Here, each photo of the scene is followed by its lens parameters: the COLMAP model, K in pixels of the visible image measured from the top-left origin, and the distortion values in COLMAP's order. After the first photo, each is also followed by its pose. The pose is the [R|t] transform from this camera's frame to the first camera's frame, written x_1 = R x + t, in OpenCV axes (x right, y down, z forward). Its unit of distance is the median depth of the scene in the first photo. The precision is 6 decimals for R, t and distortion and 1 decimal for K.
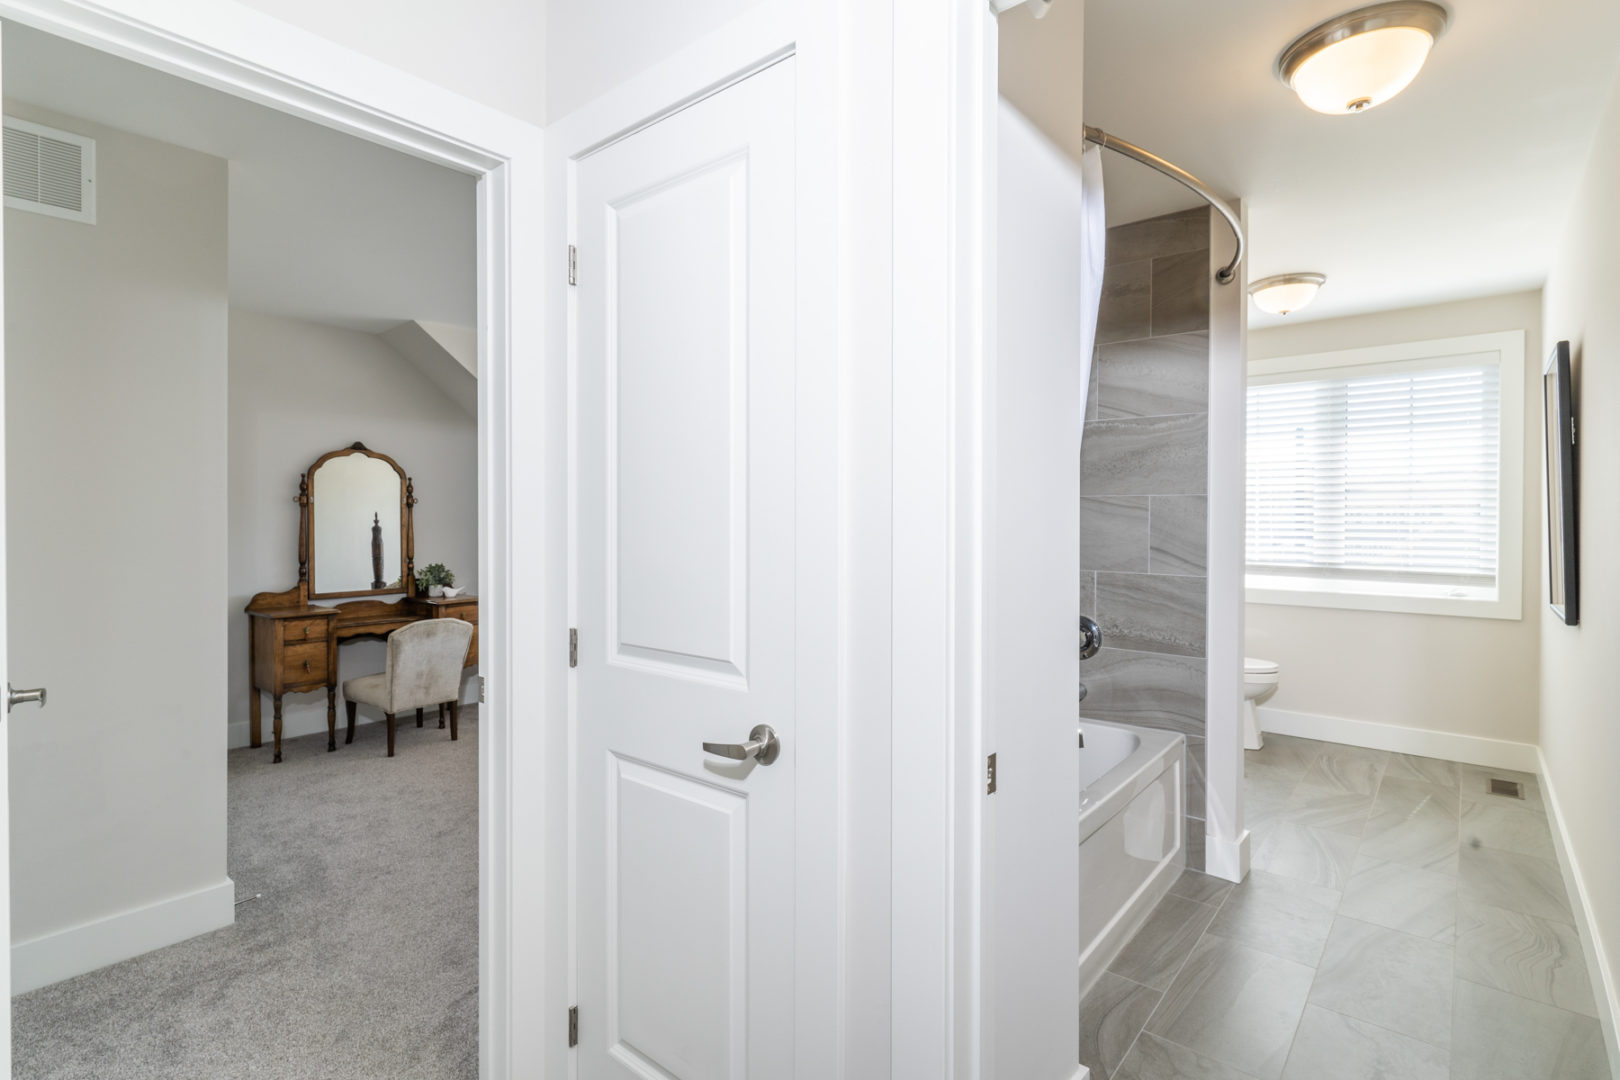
lens RADIAL K [[770.7, 0, 816.3], [0, 770.7, 525.5], [0, 0, 1]] dist [0.002649, -0.001043]
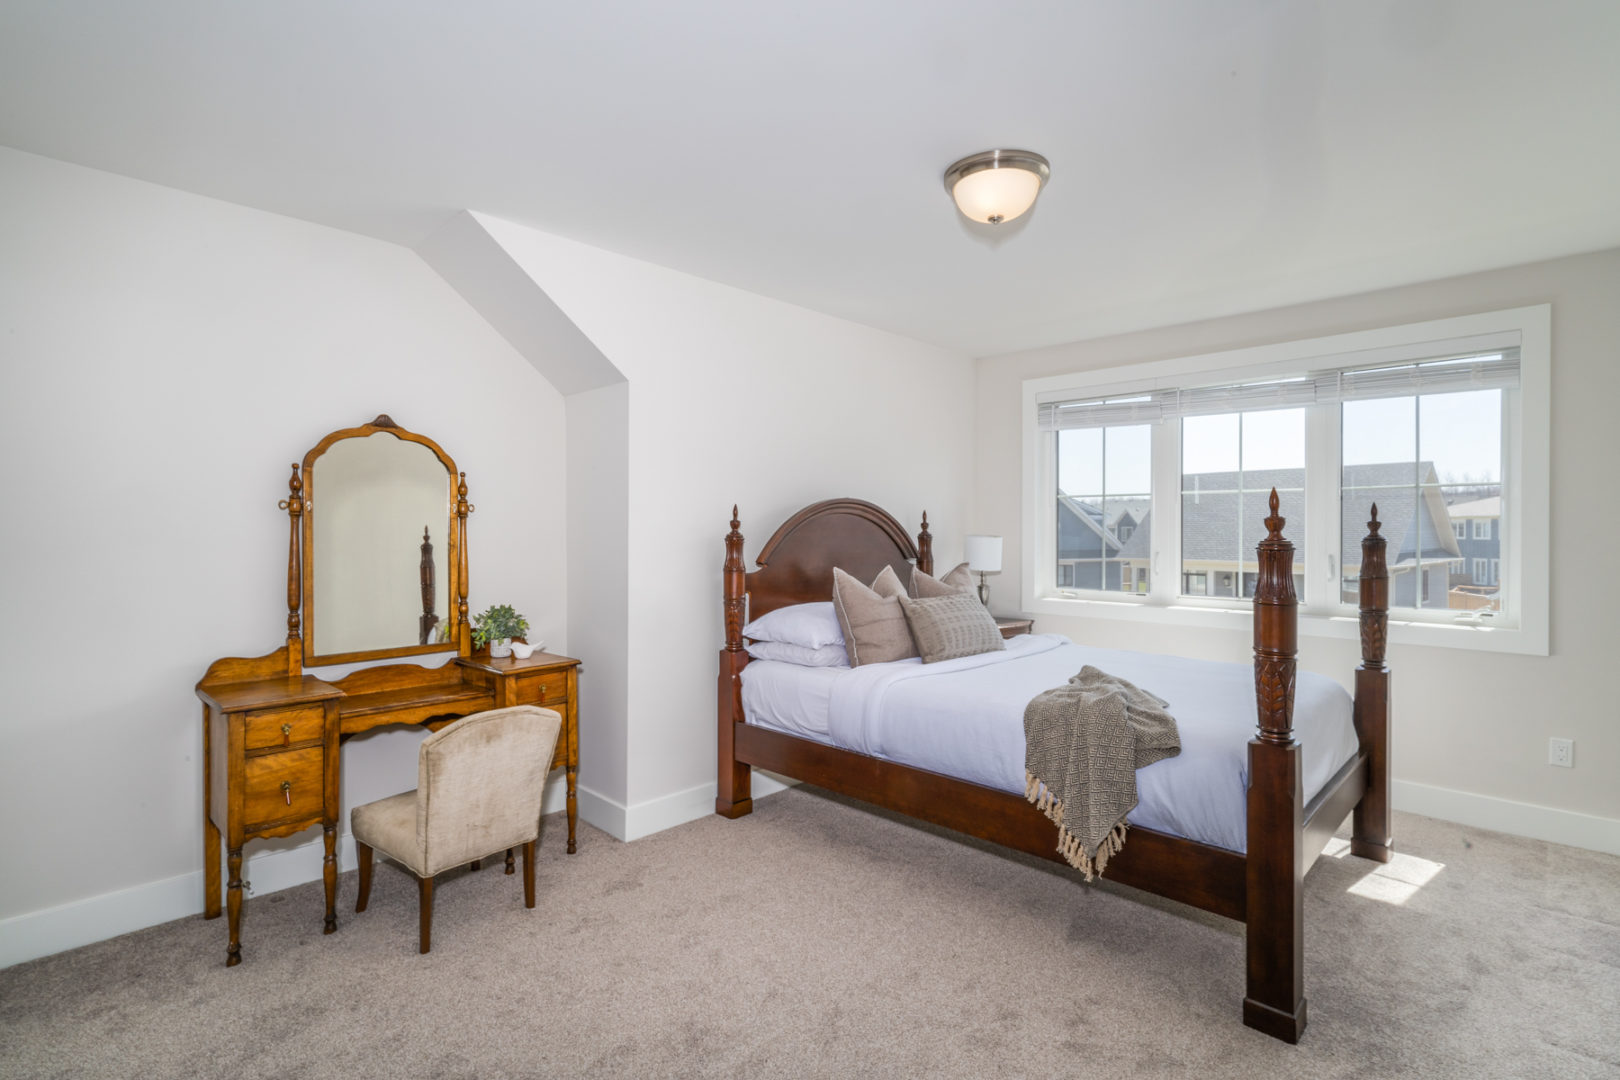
lens RADIAL K [[770.7, 0, 800.7], [0, 770.7, 537.5], [0, 0, 1]] dist [0.002649, -0.001043]
pose [[0.996249, 0.001421, -0.086524, -0.206399], [-0.001578, 0.999997, -0.001743, -0.007379], [0.086521, 0.001873, 0.996248, 0.416429]]
